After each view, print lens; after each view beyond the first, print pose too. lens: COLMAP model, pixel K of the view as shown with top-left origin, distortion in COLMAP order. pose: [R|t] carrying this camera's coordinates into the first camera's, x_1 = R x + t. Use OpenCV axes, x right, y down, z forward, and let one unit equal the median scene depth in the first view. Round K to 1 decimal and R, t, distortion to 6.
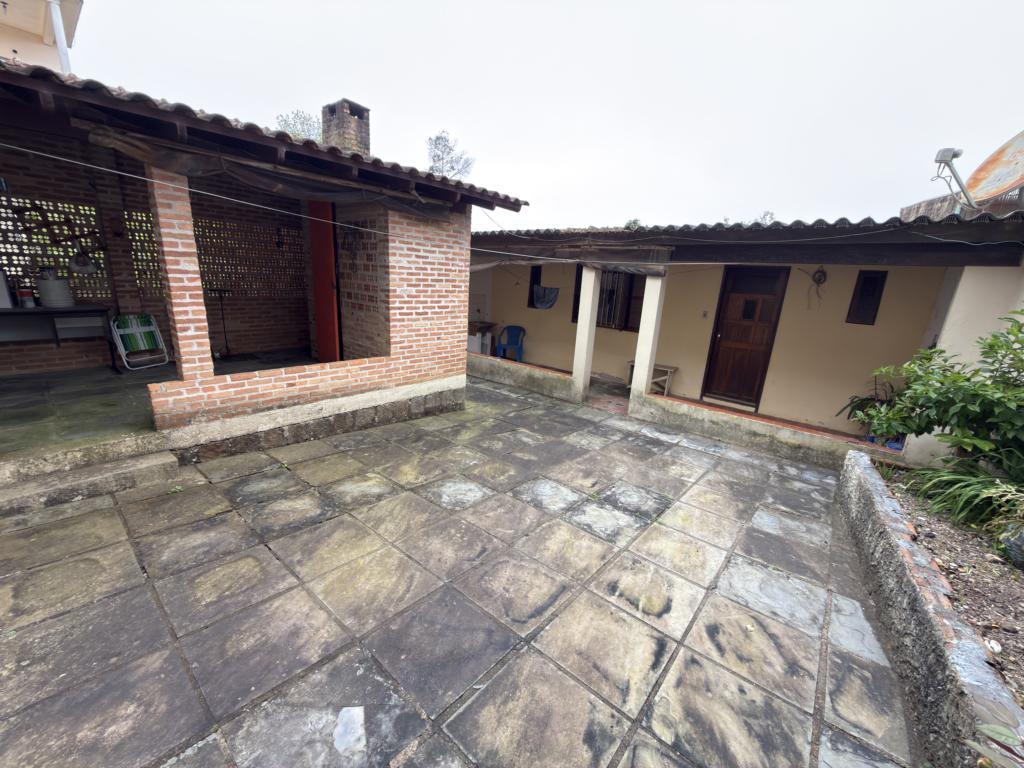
lens RADIAL K [[406.7, 0, 510.4], [0, 406.7, 386.3], [0, 0, 1]] dist [-0.000826, -0.000312]
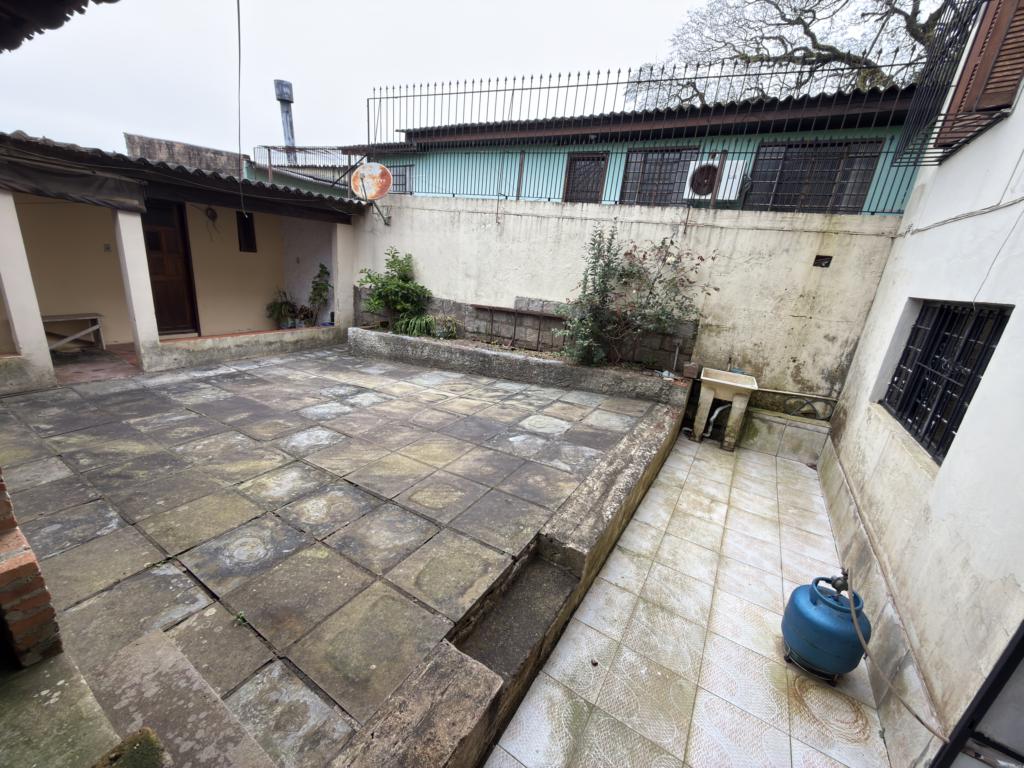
lens RADIAL K [[406.7, 0, 514.0], [0, 406.7, 387.4], [0, 0, 1]] dist [-0.000826, -0.000312]
pose [[-0.143605, -0.369059, 0.918245, -1.167132], [0.145497, 0.909905, 0.388462, -0.225471], [-0.978881, 0.189387, -0.076970, 0.490458]]
